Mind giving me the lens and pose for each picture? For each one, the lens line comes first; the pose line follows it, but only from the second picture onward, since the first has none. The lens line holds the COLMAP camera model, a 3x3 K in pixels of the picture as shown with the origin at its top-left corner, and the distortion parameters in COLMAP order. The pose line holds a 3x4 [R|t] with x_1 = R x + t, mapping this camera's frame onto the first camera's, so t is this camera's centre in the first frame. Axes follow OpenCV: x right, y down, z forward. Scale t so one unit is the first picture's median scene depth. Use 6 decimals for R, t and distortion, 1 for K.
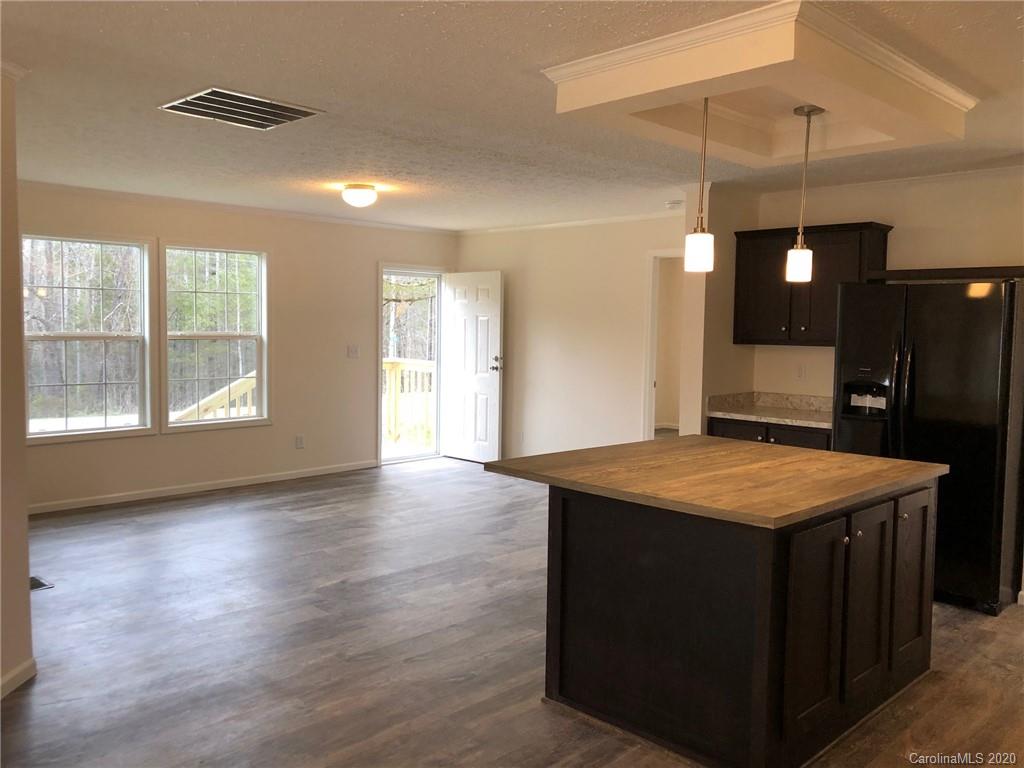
lens RADIAL K [[840.2, 0, 509.5], [0, 840.2, 385.1], [0, 0, 1]] dist [0.042451, -0.040019]
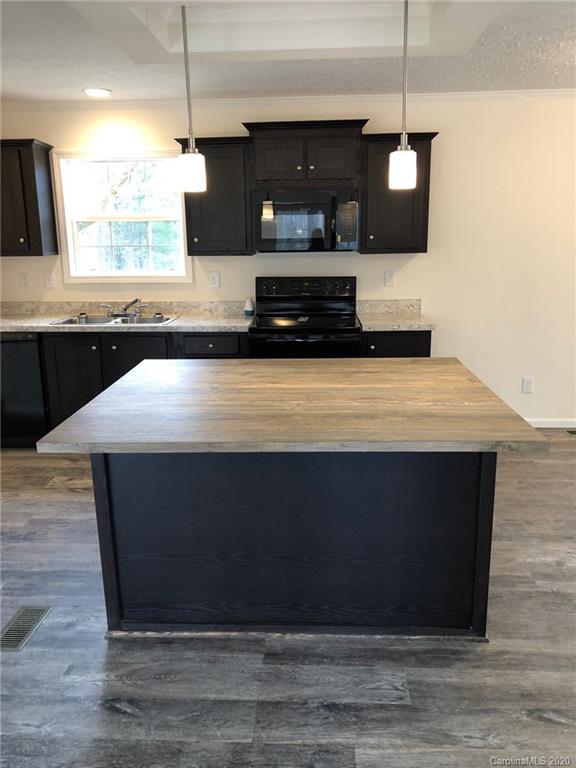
lens RADIAL K [[630.1, 0, 284.7], [0, 630.1, 379.0], [0, 0, 1]] dist [0.042451, -0.040019]
pose [[-0.671859, -0.180028, 0.718468, -0.188482], [0.055405, 0.955079, 0.291127, -0.094928], [-0.738604, 0.235403, -0.631703, 1.079038]]
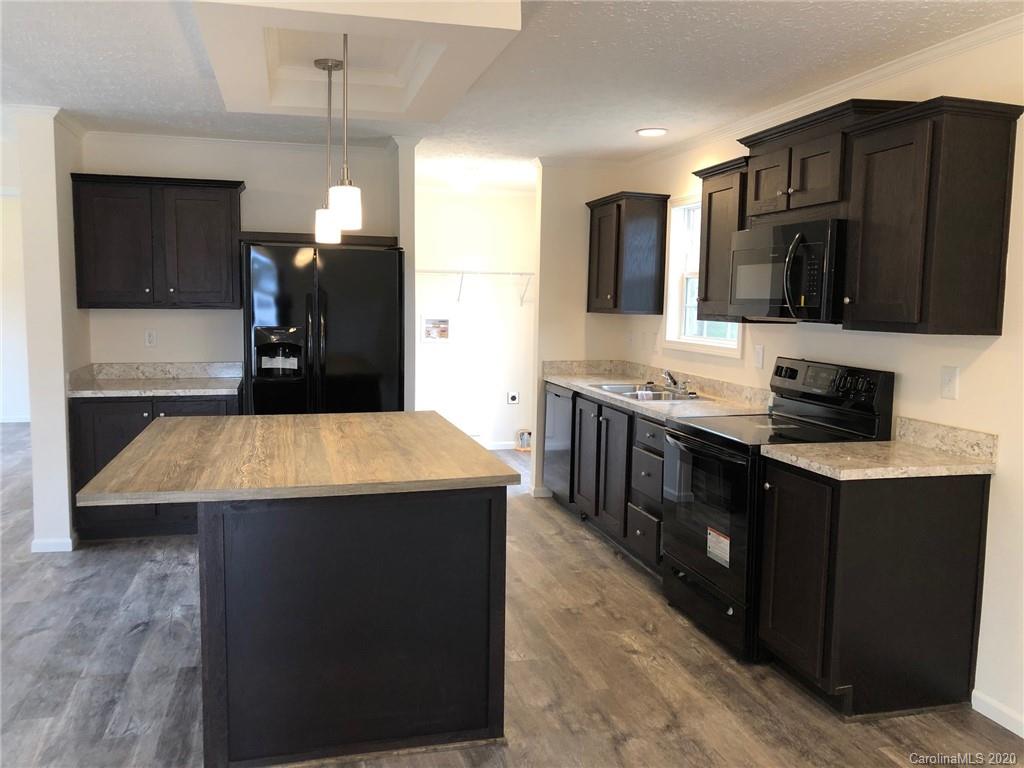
lens RADIAL K [[840.2, 0, 508.3], [0, 840.2, 381.3], [0, 0, 1]] dist [0.042451, -0.040019]
pose [[0.506757, -0.095615, 0.856770, -0.306184], [0.057420, 0.995367, 0.077120, -0.020953], [-0.860175, 0.010114, 0.509899, 0.253233]]
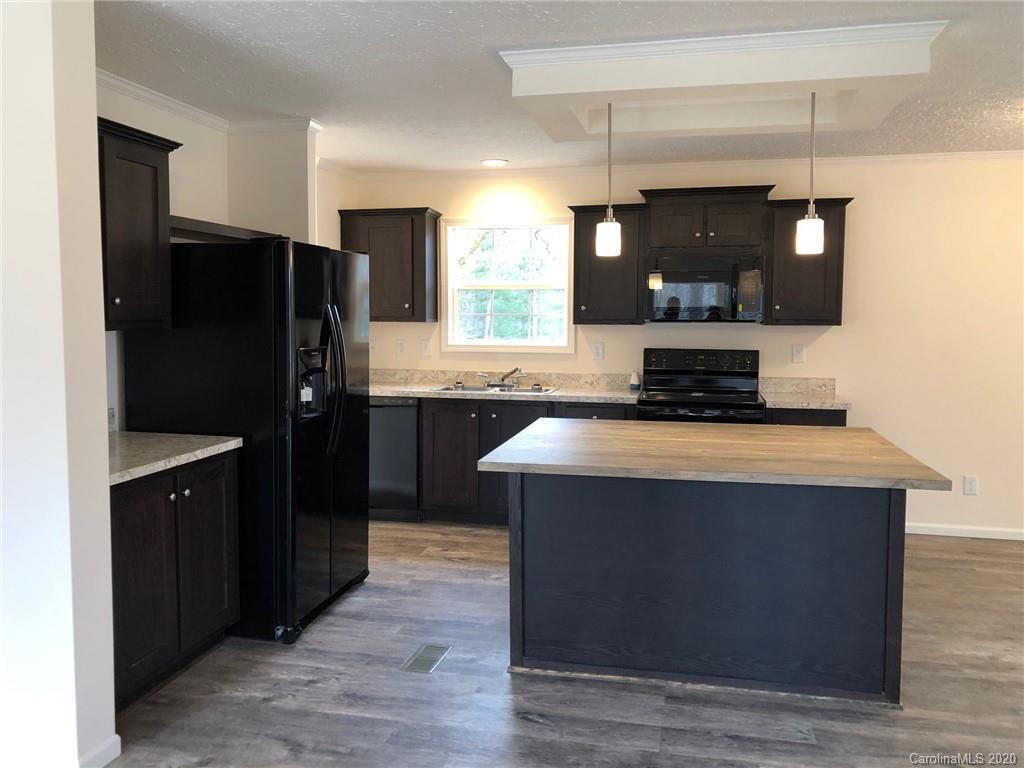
lens RADIAL K [[840.2, 0, 509.4], [0, 840.2, 380.6], [0, 0, 1]] dist [0.042451, -0.040019]
pose [[-0.536063, -0.089273, 0.839445, -0.332404], [0.048492, 0.989494, 0.136197, -0.090728], [-0.842784, 0.113716, -0.526102, 1.254327]]
